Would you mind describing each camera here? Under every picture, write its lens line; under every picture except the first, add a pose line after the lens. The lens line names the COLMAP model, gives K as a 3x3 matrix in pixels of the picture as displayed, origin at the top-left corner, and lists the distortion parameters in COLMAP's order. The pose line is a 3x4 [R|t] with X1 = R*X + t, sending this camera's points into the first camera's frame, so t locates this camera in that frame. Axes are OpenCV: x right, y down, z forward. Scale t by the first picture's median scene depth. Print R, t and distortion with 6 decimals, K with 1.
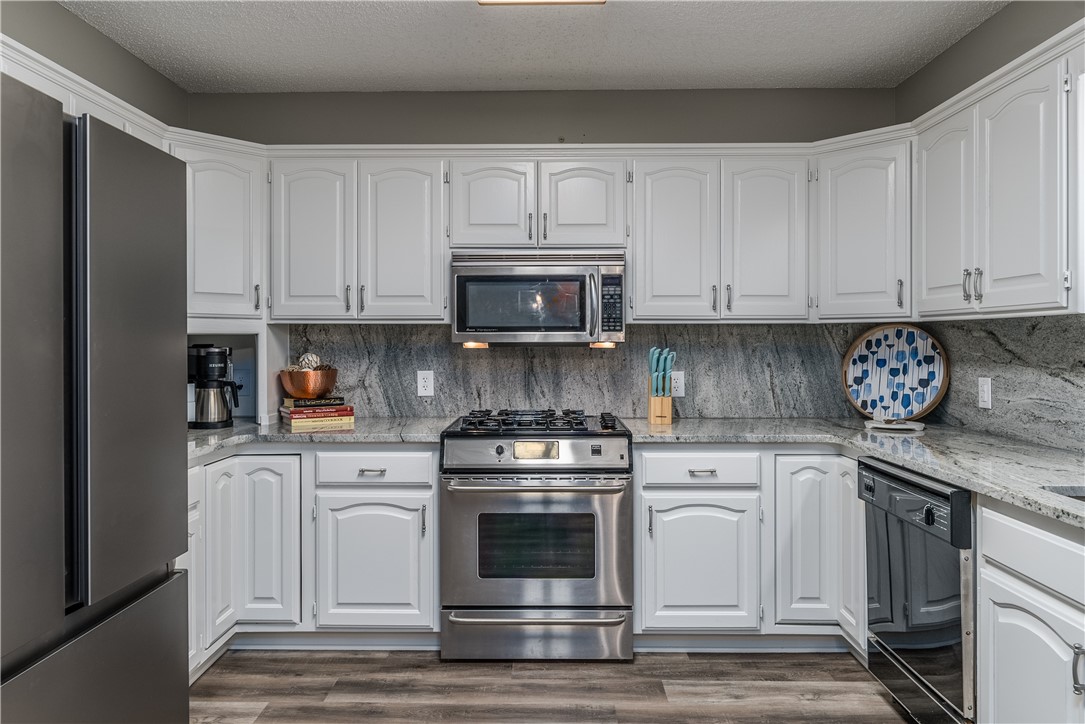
lens RADIAL K [[716.0, 0, 542.9], [0, 716.0, 349.3], [0, 0, 1]] dist [-0.000548, -0.001512]
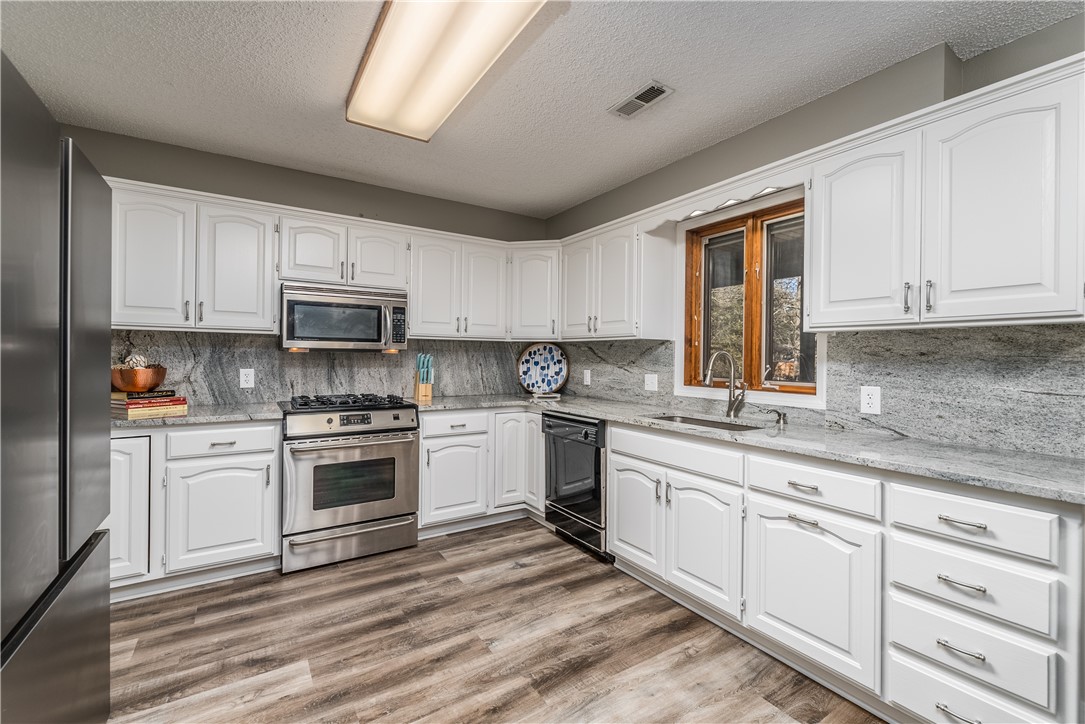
lens RADIAL K [[461.5, 0, 542.5], [0, 461.5, 362.0], [0, 0, 1]] dist [-0.000191, 0.000023]
pose [[0.834567, 0.003730, 0.550894, -0.202491], [-0.005065, 0.999987, 0.000902, 0.015457], [-0.550884, -0.003542, 0.834574, -0.028332]]
